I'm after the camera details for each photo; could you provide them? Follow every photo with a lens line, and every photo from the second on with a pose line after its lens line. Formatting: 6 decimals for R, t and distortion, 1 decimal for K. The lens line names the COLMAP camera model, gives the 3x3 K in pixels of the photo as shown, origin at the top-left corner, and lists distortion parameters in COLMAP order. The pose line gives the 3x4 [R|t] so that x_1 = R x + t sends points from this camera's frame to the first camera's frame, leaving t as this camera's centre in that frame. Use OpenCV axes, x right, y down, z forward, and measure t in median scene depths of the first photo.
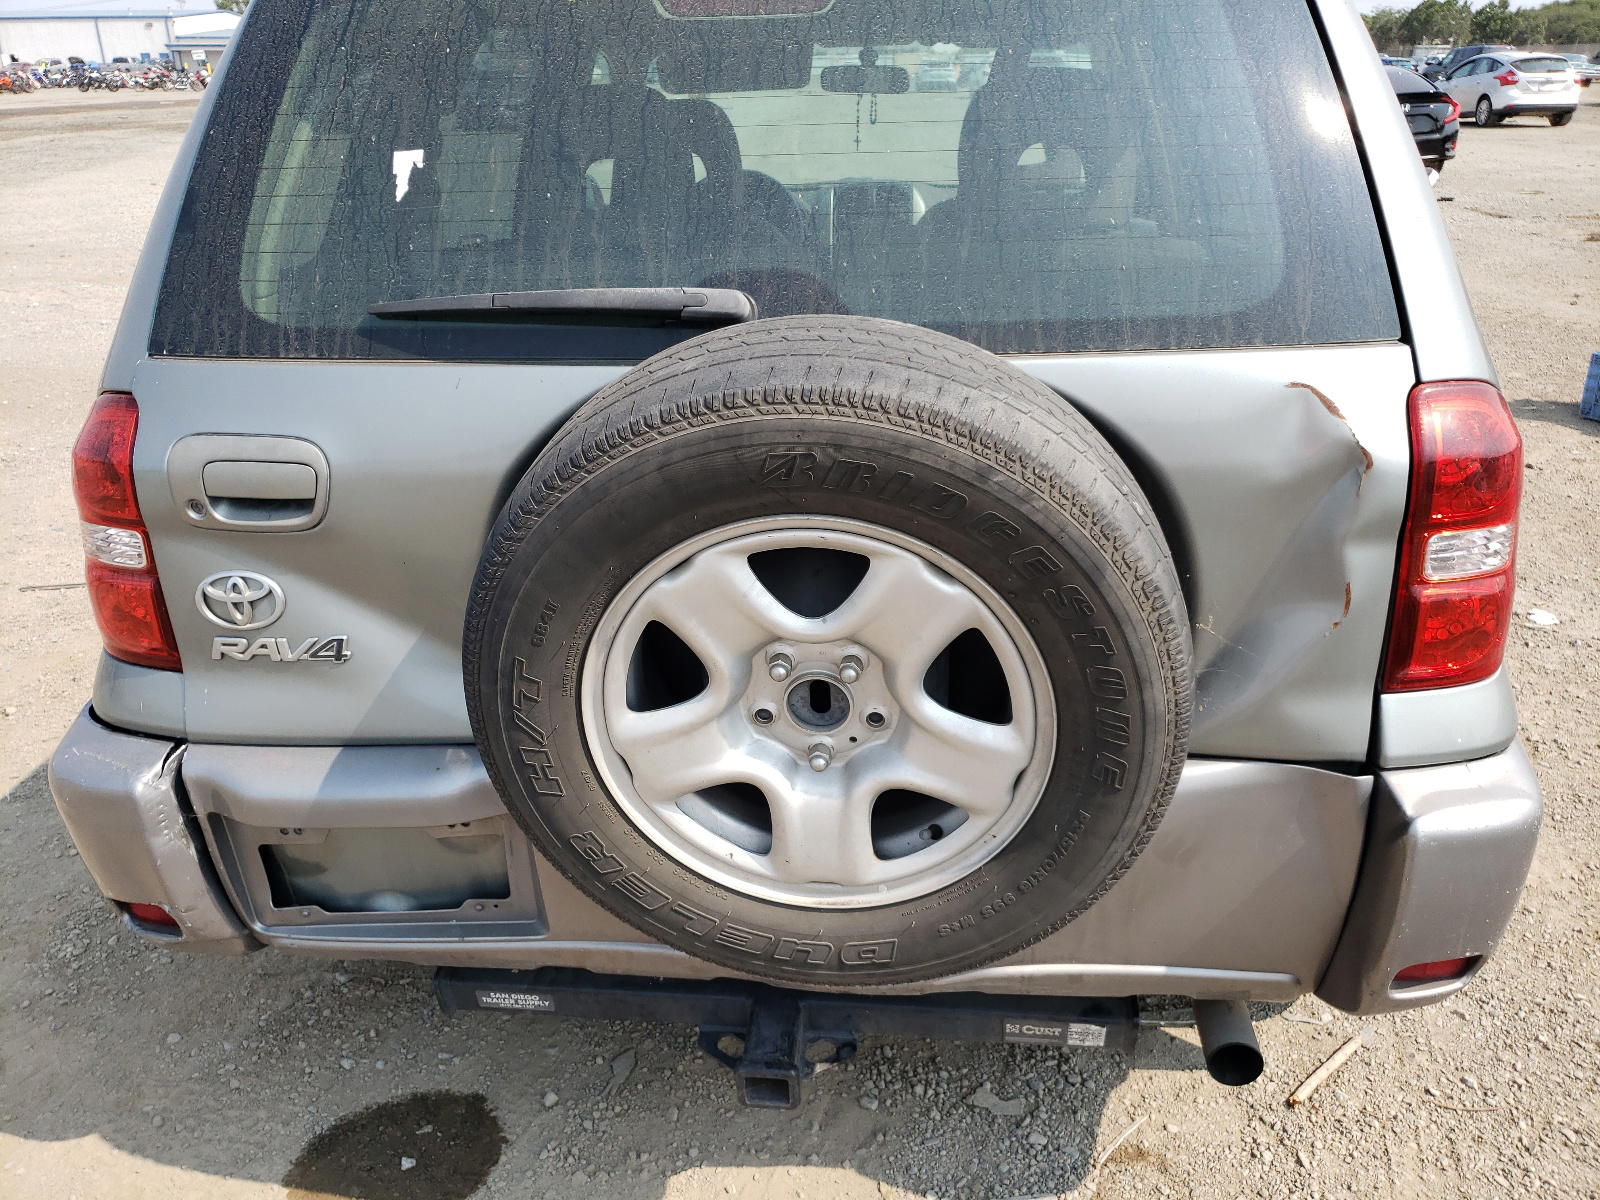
lens RADIAL K [[1286.3, 0, 800.0], [0, 1286.3, 600.0], [0, 0, 1]] dist [0.010075, 0.005155]
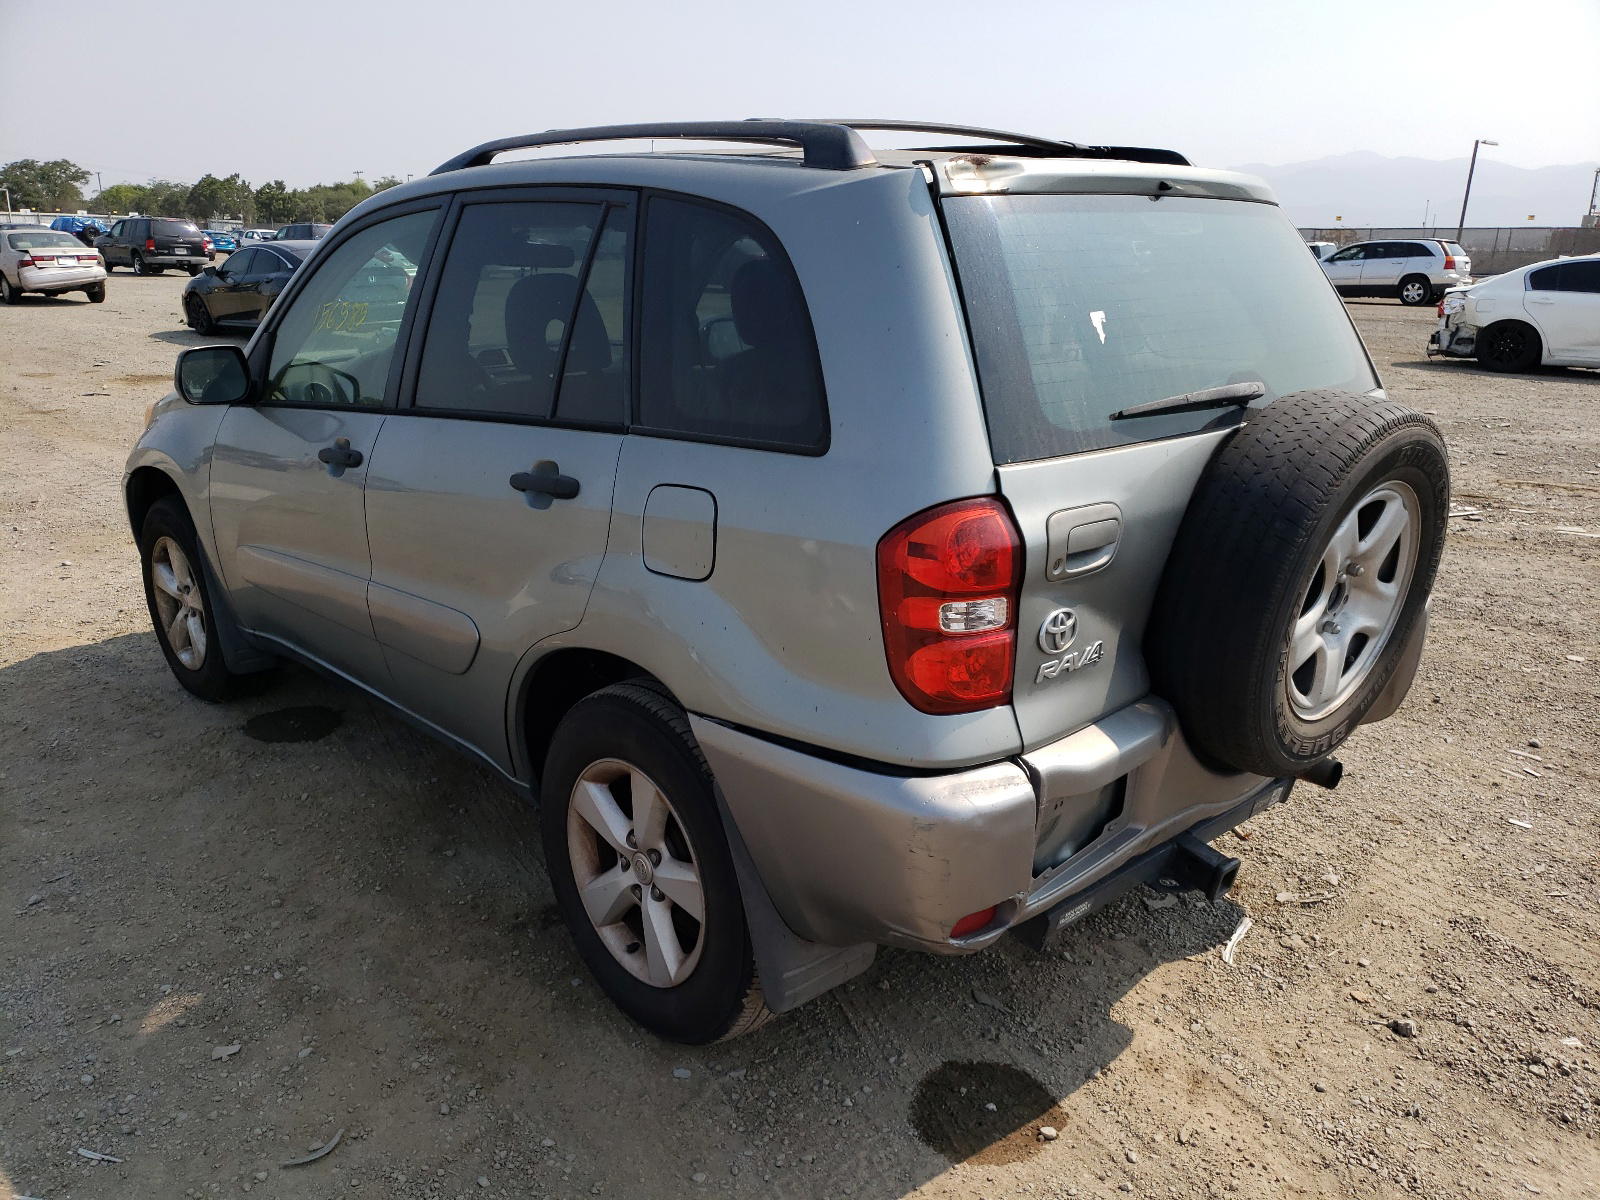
lens RADIAL K [[1286.3, 0, 800.0], [0, 1286.3, 600.0], [0, 0, 1]] dist [0.010075, 0.005155]
pose [[0.653036, -0.188770, 0.733424, -1.451144], [0.273368, 0.961901, 0.004170, -0.101118], [-0.706268, 0.197771, 0.679759, 0.228976]]
